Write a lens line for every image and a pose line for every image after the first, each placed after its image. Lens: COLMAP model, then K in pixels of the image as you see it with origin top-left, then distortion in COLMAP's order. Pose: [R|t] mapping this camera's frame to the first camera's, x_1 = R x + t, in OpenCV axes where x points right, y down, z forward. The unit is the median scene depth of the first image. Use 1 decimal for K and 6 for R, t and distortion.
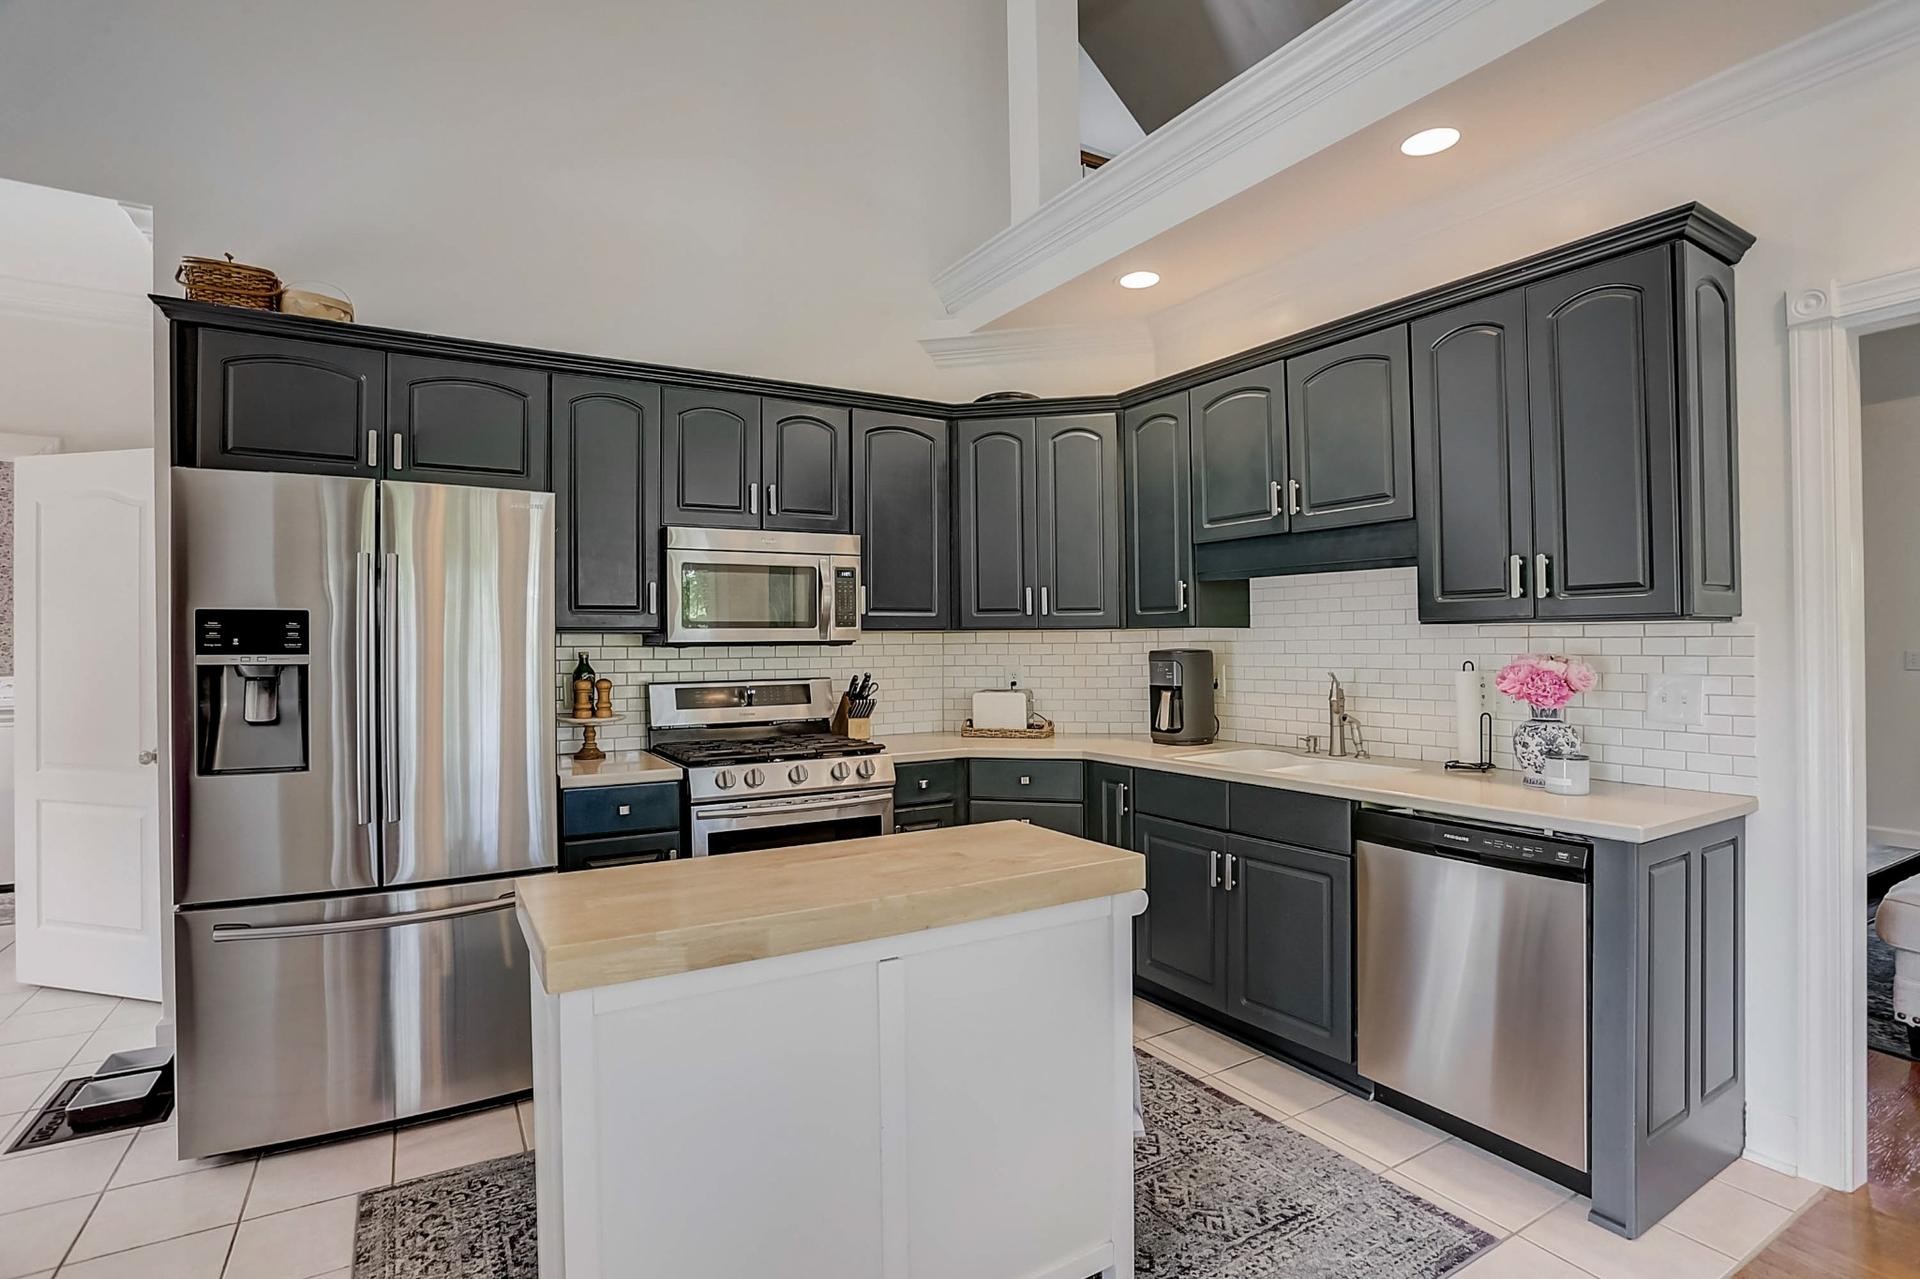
lens RADIAL K [[933.5, 0, 981.9], [0, 933.5, 619.7], [0, 0, 1]] dist [-0.061188, 0.019261]
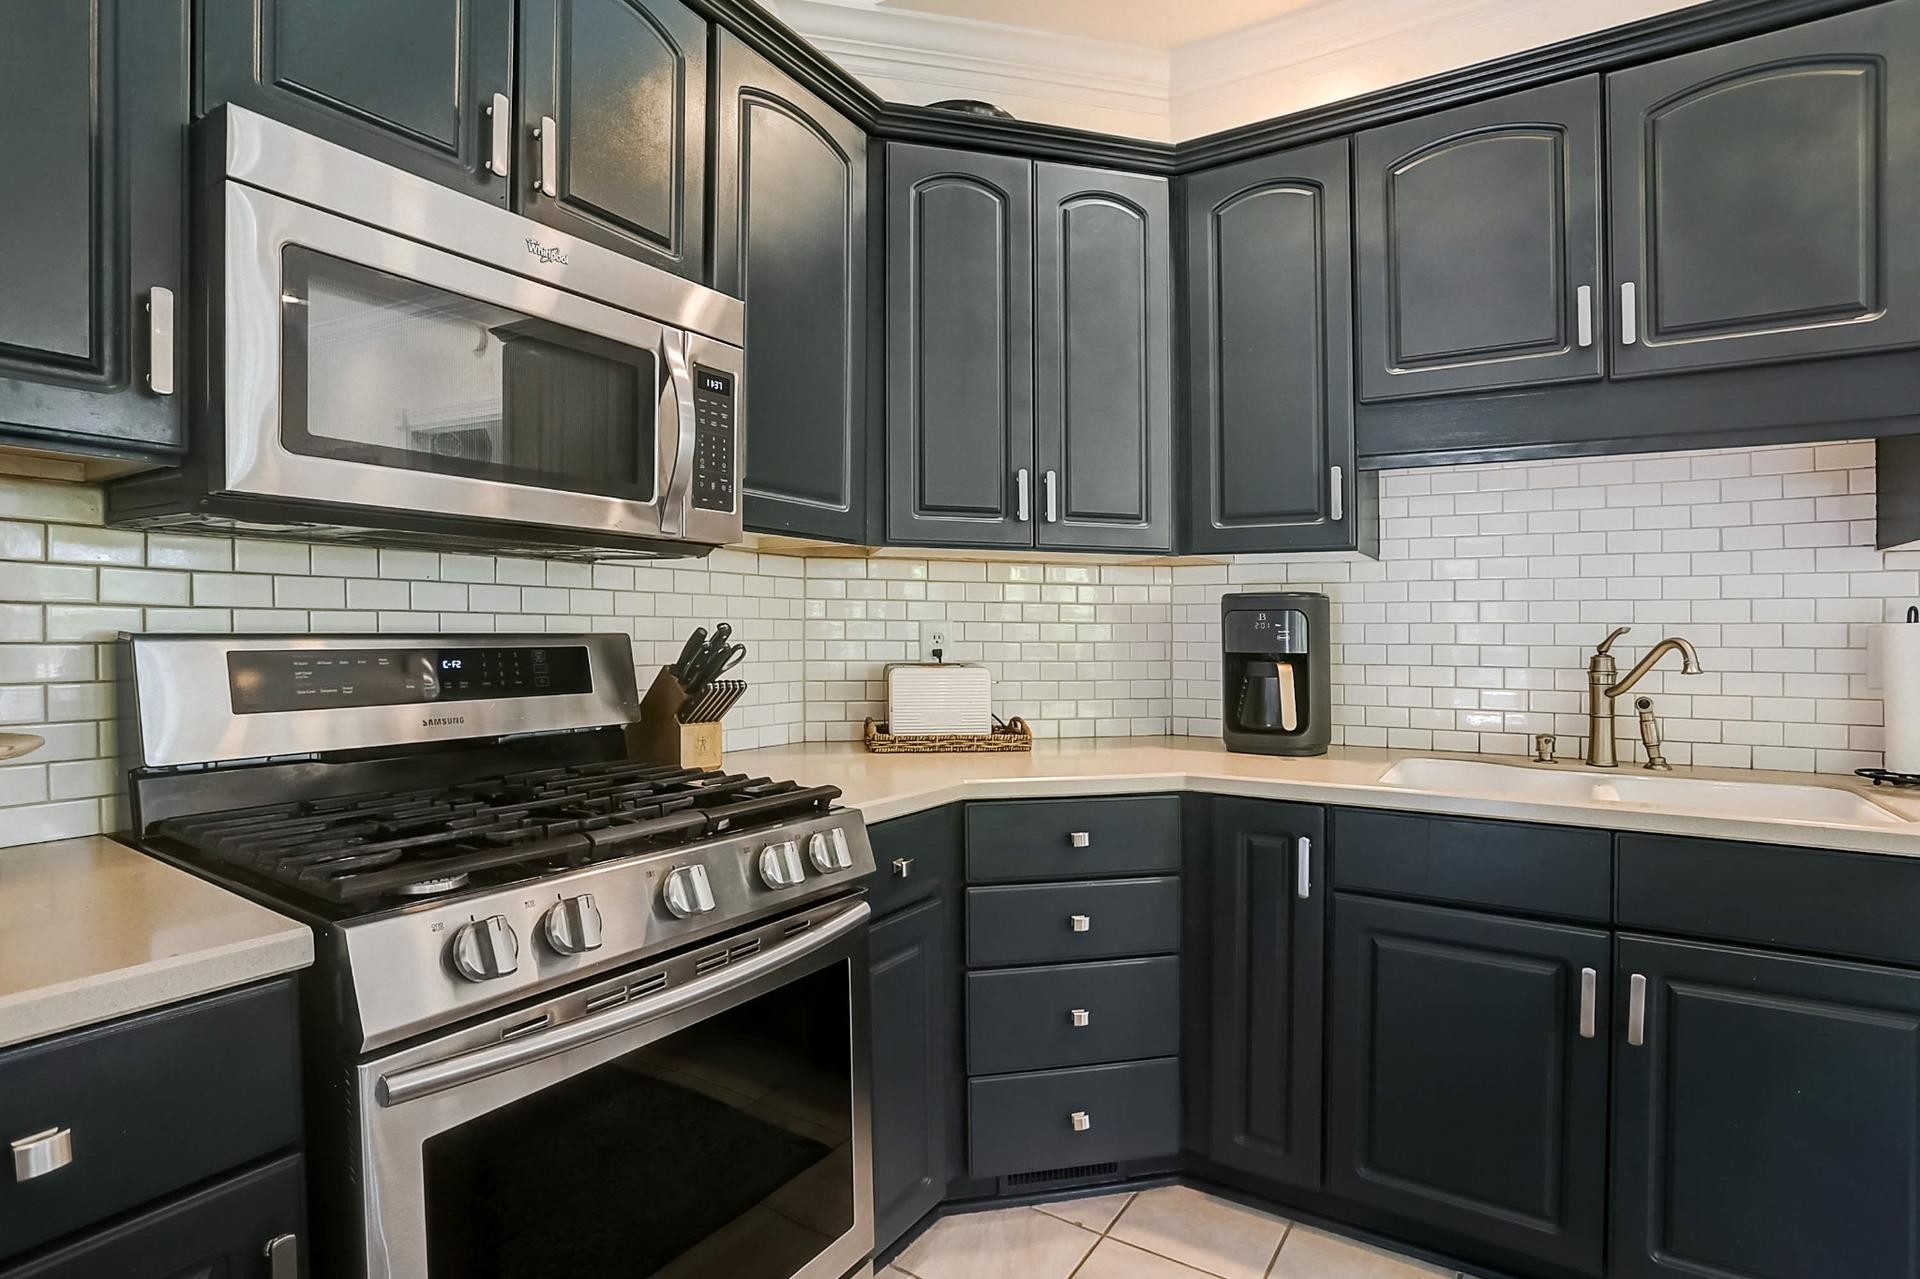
lens RADIAL K [[933.5, 0, 965.0], [0, 933.5, 643.9], [0, 0, 1]] dist [-0.061188, 0.019261]
pose [[0.903836, 0.009865, 0.427766, -0.220954], [-0.026217, 0.999133, 0.032352, 0.051916], [-0.427076, -0.040456, 0.903310, 0.567441]]
